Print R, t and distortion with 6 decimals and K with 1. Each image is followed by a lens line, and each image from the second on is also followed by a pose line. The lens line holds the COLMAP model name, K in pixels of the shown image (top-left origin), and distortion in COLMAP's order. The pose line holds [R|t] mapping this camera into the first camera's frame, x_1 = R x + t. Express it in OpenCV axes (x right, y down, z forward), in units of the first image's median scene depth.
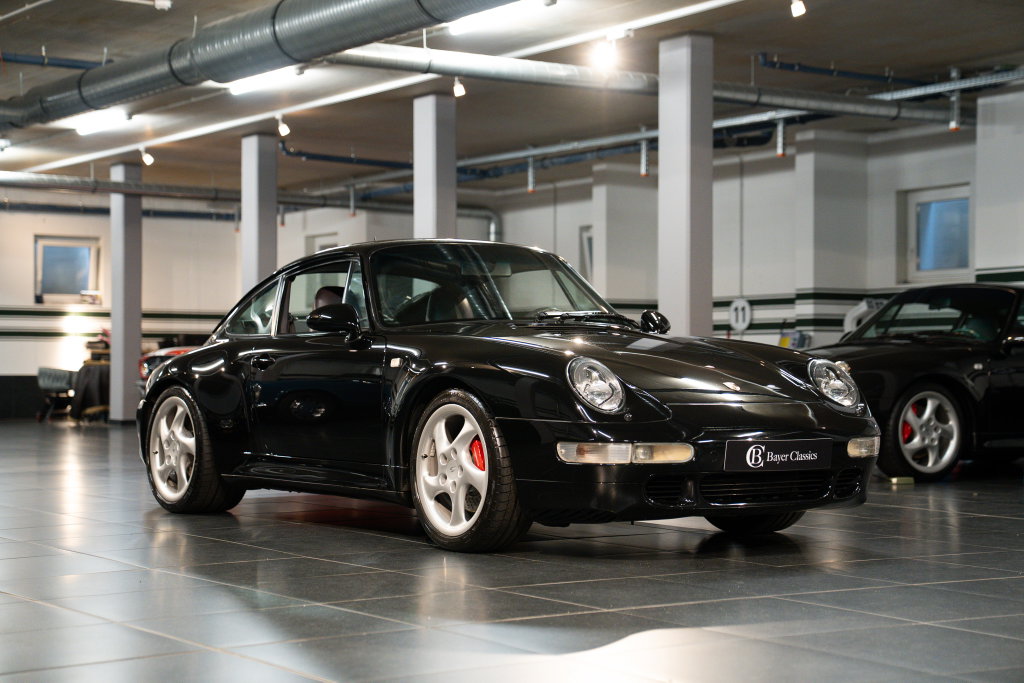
lens RADIAL K [[1800.2, 0, 519.7], [0, 1800.2, 333.0], [0, 0, 1]] dist [0.276551, 0.000000]
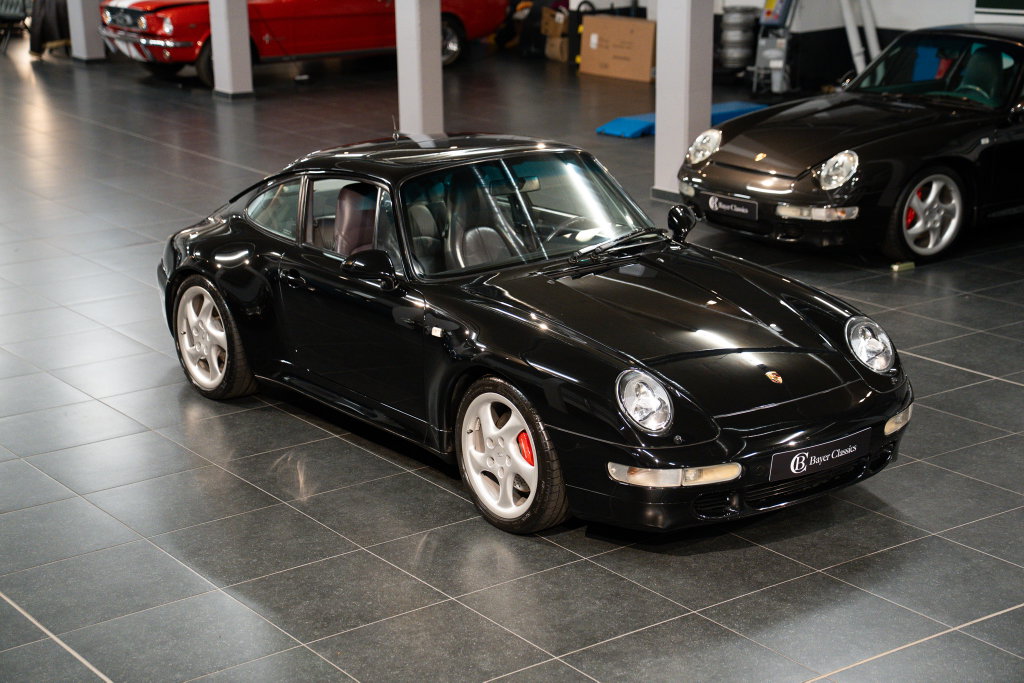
lens RADIAL K [[1800.2, 0, 510.9], [0, 1800.2, 341.6], [0, 0, 1]] dist [0.276551, 0.000000]
pose [[0.999526, -0.021636, 0.021894, -0.040531], [0.014498, 0.958359, 0.285199, -0.217763], [-0.027153, -0.284746, 0.958218, 0.025516]]
